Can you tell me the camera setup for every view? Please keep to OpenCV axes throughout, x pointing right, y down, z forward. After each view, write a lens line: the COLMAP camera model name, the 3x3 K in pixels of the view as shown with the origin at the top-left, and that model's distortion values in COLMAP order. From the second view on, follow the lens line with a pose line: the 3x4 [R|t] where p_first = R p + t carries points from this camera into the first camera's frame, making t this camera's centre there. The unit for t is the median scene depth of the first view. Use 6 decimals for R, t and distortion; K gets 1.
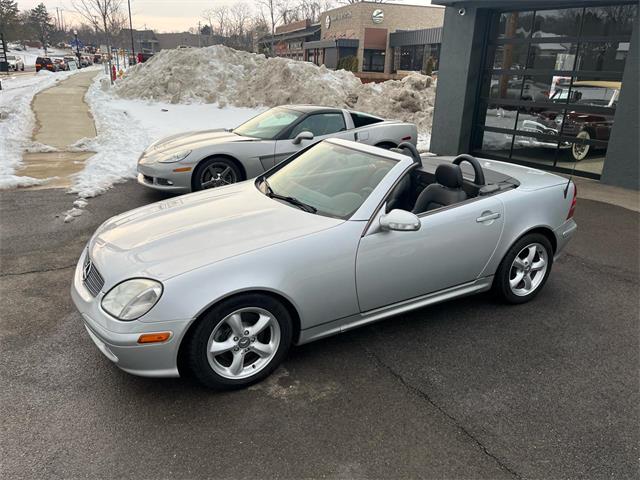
lens RADIAL K [[483.7, 0, 316.0], [0, 483.7, 241.6], [0, 0, 1]] dist [0.074653, -0.099765]
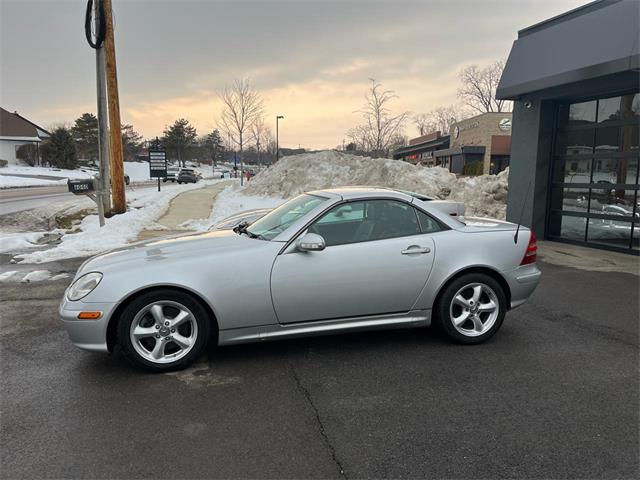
lens RADIAL K [[483.7, 0, 325.3], [0, 483.7, 239.7], [0, 0, 1]] dist [0.074653, -0.099765]
pose [[0.965750, 0.015265, -0.259026, 0.232410], [-0.070640, 0.976030, -0.205855, 0.086454], [0.249675, 0.217102, 0.943679, -0.043094]]
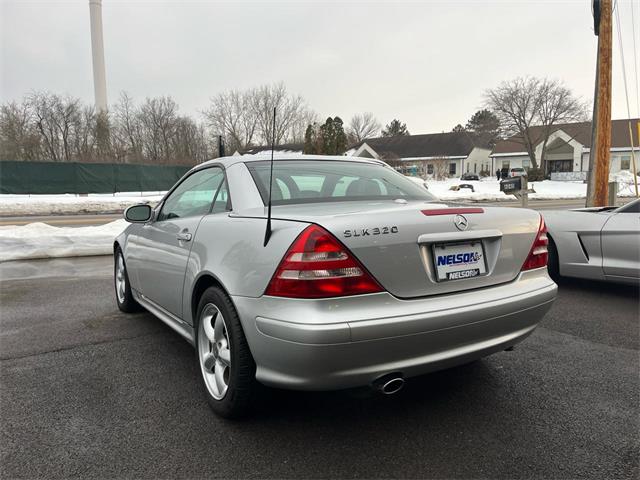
lens RADIAL K [[483.7, 0, 325.9], [0, 483.7, 238.9], [0, 0, 1]] dist [0.074653, -0.099765]
pose [[0.048771, 0.071076, -0.996278, 0.595456], [-0.323373, 0.944865, 0.051578, -0.083542], [0.945014, 0.319654, 0.069066, 0.613208]]
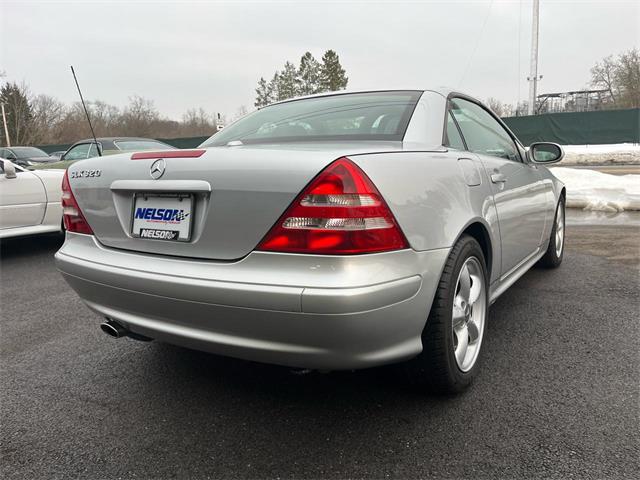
lens RADIAL K [[483.7, 0, 328.6], [0, 483.7, 242.4], [0, 0, 1]] dist [0.074653, -0.099765]
pose [[-0.877556, 0.087456, -0.471431, 0.339301], [-0.150037, 0.883758, 0.443238, -0.191748], [0.455395, 0.459699, -0.762426, 0.948393]]
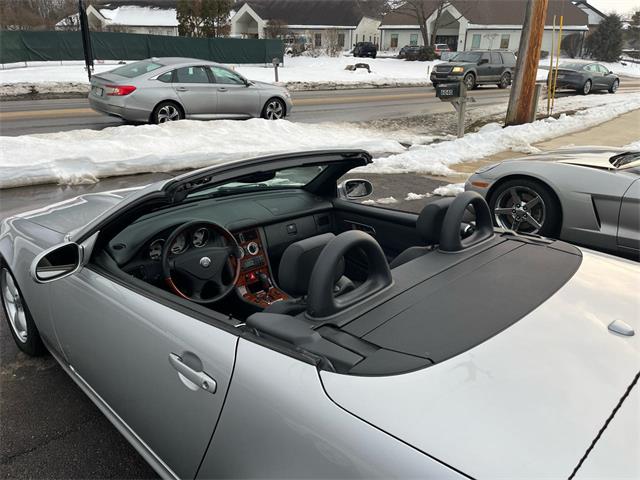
lens RADIAL K [[483.7, 0, 321.1], [0, 483.7, 242.5], [0, 0, 1]] dist [0.074653, -0.099765]
pose [[0.275287, 0.318945, -0.906913, 0.378652], [-0.334045, 0.916317, 0.220856, -0.143626], [0.901461, 0.242151, 0.358792, 0.490735]]
